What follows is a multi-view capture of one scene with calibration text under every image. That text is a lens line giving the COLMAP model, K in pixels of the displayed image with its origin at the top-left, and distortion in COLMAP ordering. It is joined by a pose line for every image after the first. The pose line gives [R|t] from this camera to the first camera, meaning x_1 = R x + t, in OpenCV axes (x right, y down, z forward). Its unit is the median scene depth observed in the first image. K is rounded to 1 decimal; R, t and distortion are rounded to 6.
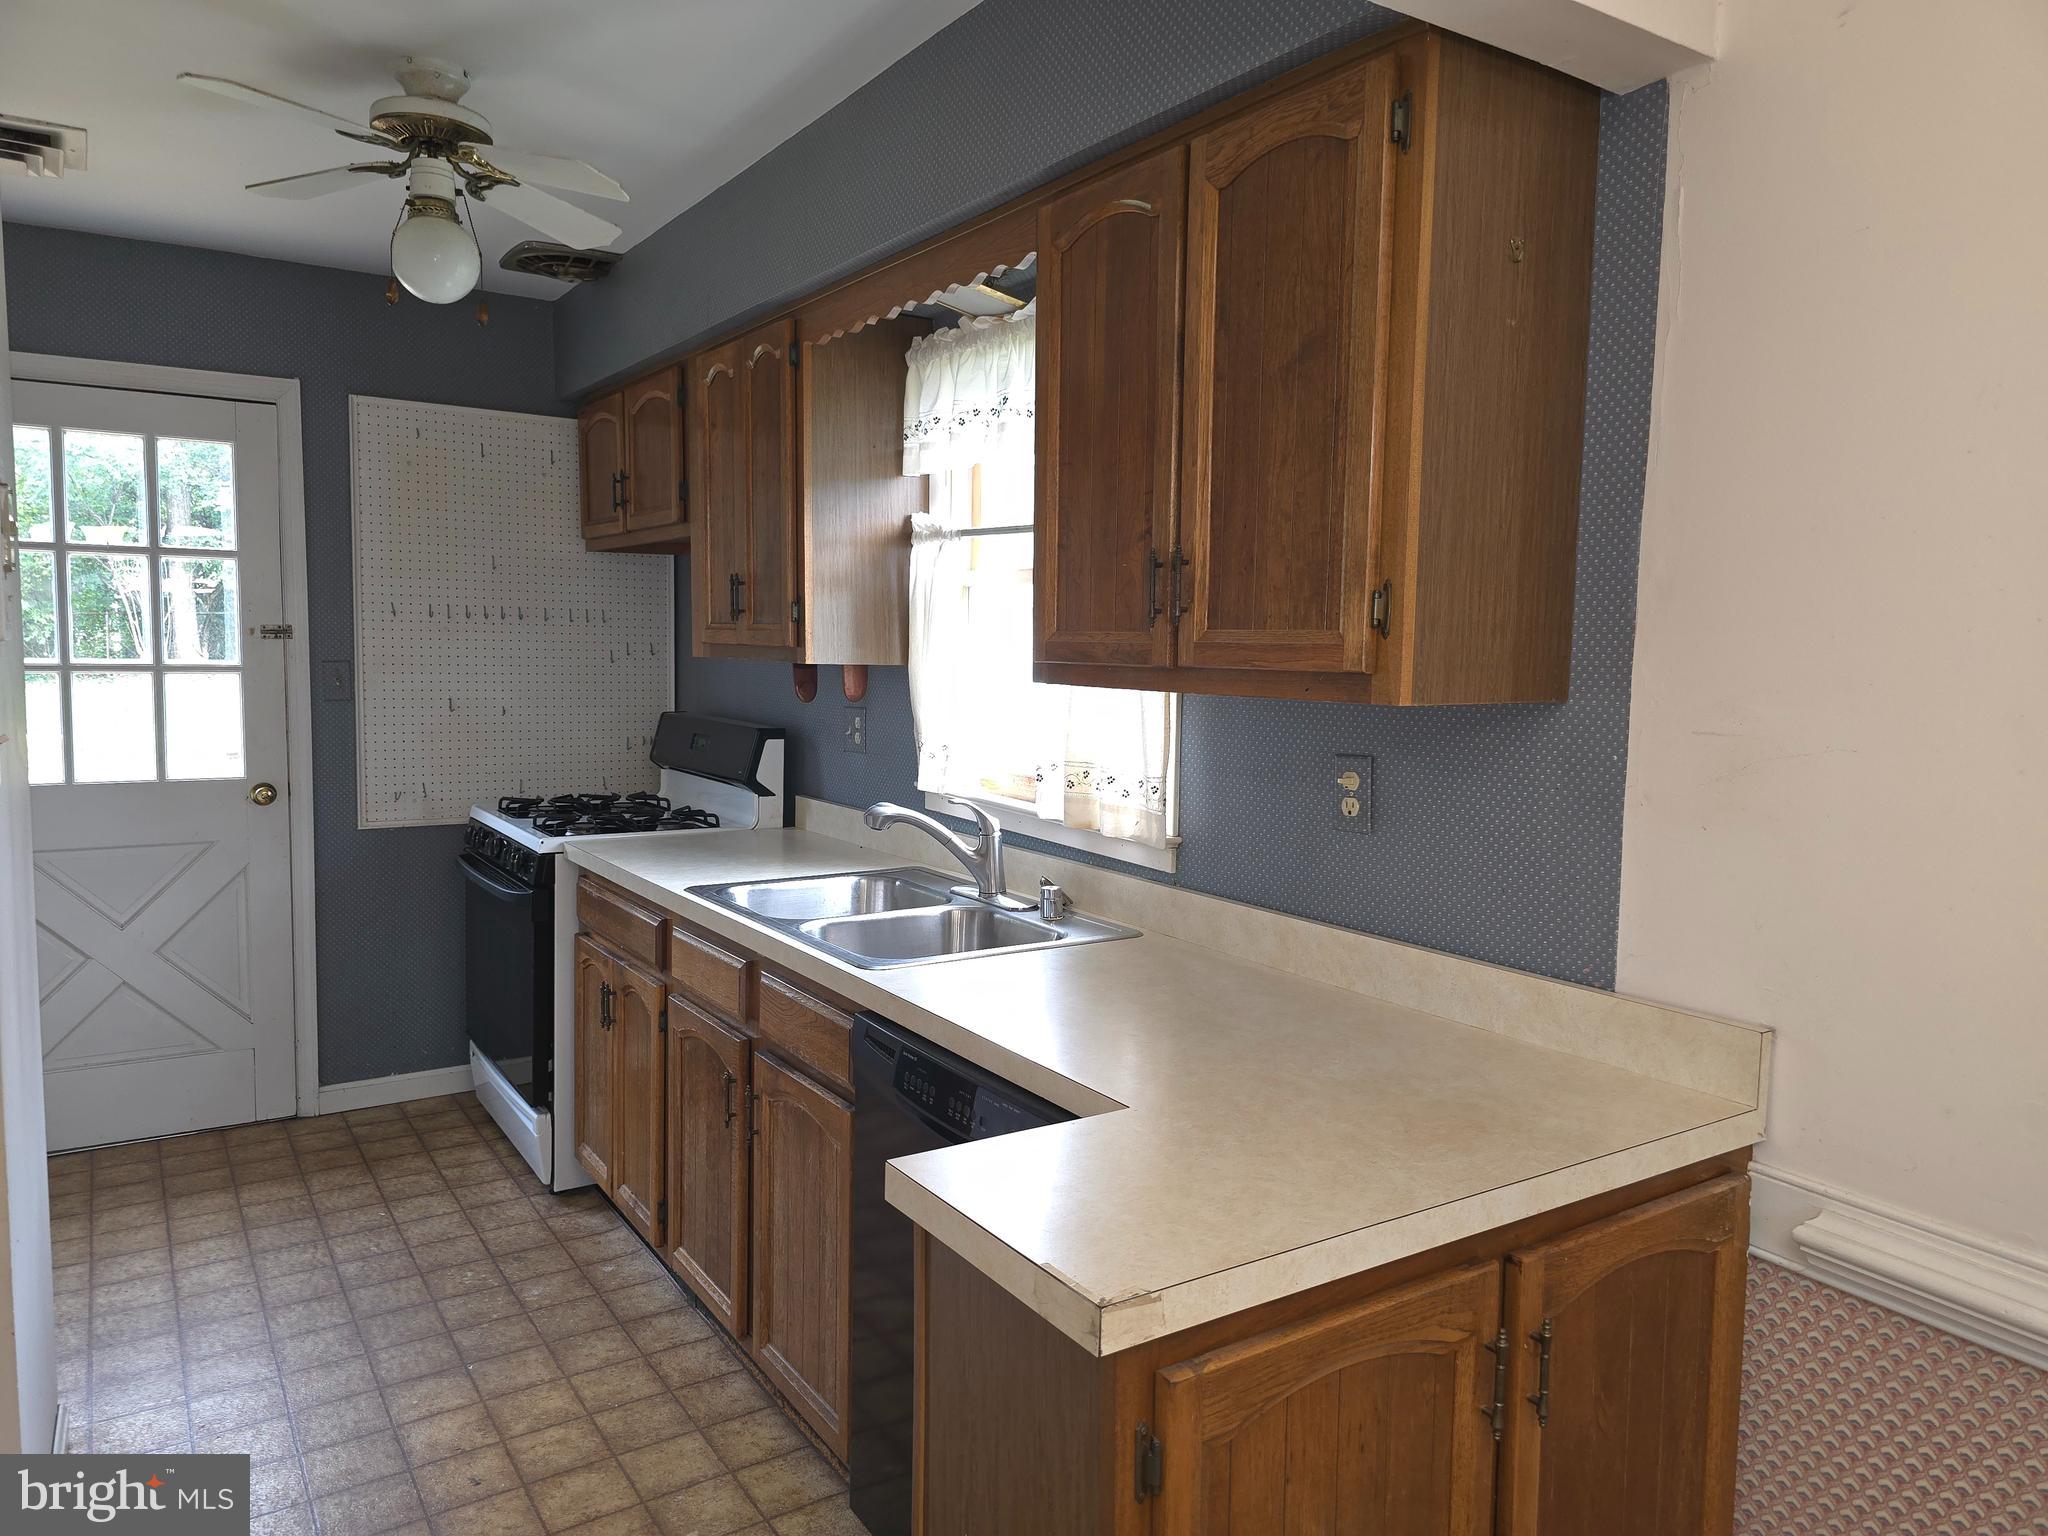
lens RADIAL K [[1374.6, 0, 1028.1], [0, 1374.6, 764.8], [0, 0, 1]] dist [0.054925, -0.057531]
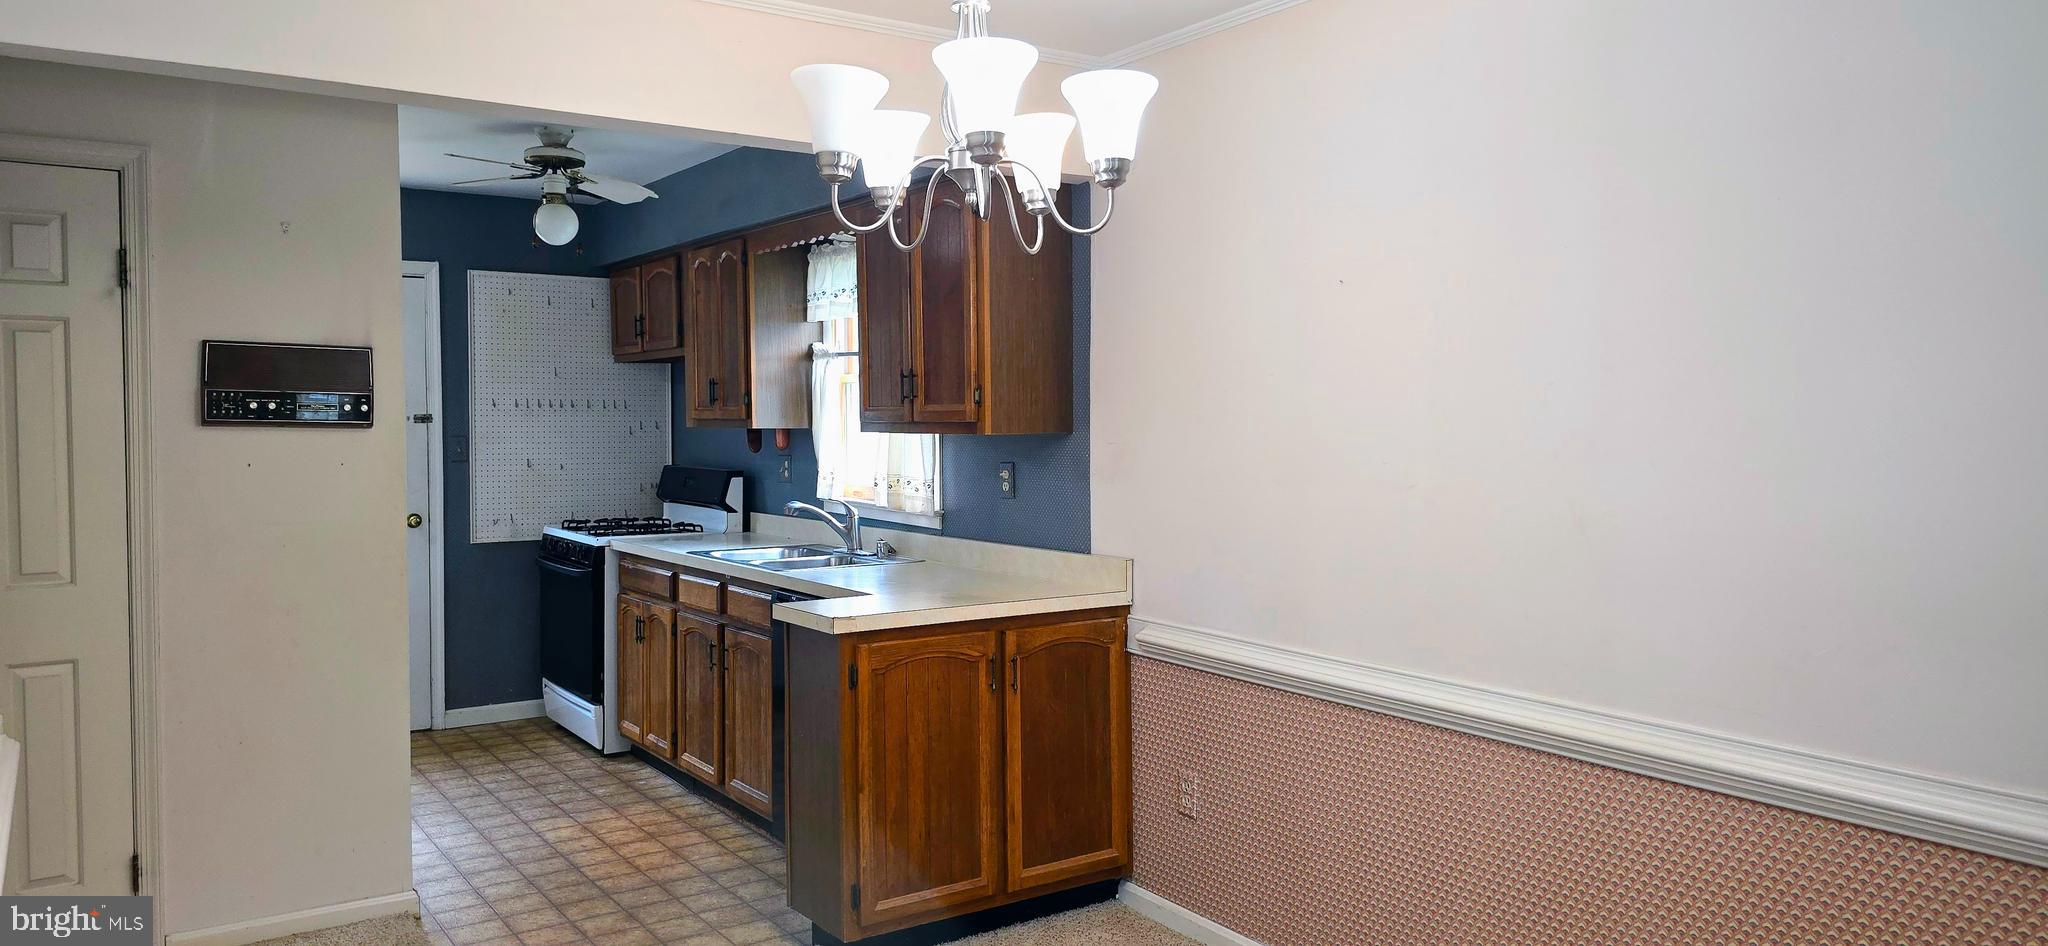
lens RADIAL K [[1351.4, 0, 1019.0], [0, 1351.4, 457.2], [0, 0, 1]] dist [0.071788, -0.107792]
pose [[0.999632, -0.022093, 0.015727, 0.179880], [0.023014, 0.997874, -0.060979, 0.091670], [-0.014346, 0.061319, 0.998015, -0.873814]]
